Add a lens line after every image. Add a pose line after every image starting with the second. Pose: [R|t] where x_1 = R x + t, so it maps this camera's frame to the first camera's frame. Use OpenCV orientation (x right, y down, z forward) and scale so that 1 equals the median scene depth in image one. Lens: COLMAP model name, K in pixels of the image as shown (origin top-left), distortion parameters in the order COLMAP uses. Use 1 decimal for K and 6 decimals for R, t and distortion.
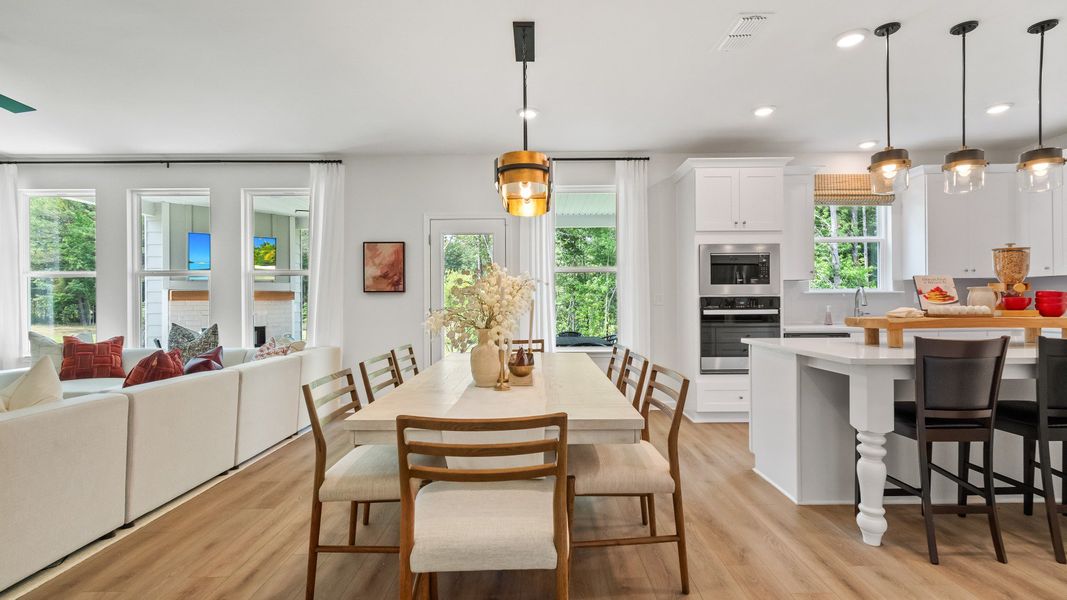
lens RADIAL K [[488.8, 0, 533.5], [0, 488.8, 300.0], [0, 0, 1]] dist [0.002434, 0.000039]
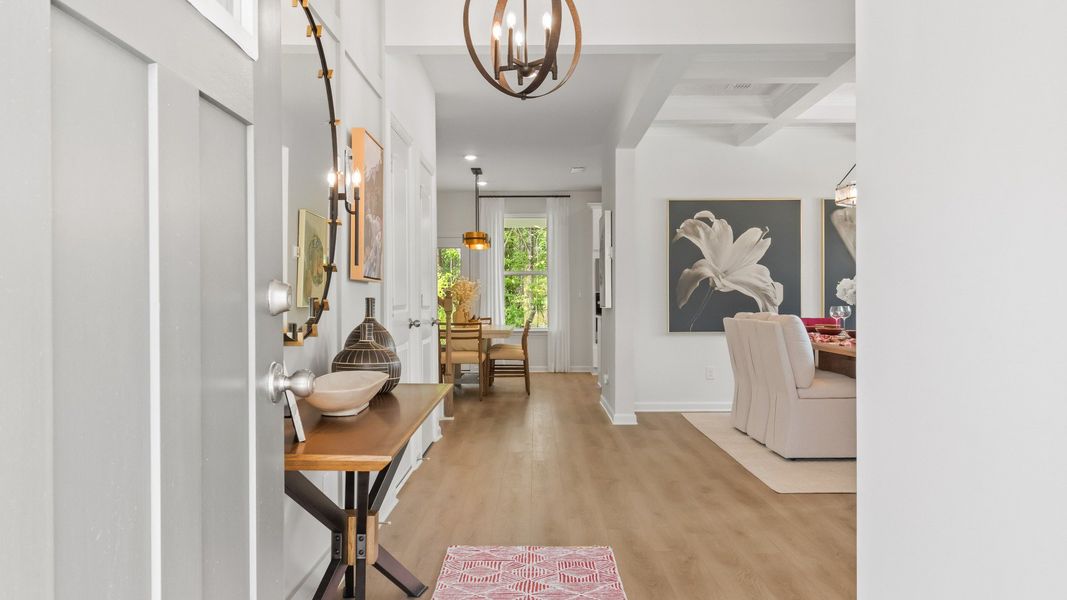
lens RADIAL K [[488.8, 0, 533.5], [0, 488.8, 300.0], [0, 0, 1]] dist [0.002434, 0.000039]
pose [[0.997581, 0.003792, 0.069405, 0.032019], [-0.004502, 0.999939, 0.010085, 0.001881], [-0.069363, -0.010373, 0.997538, -0.445035]]
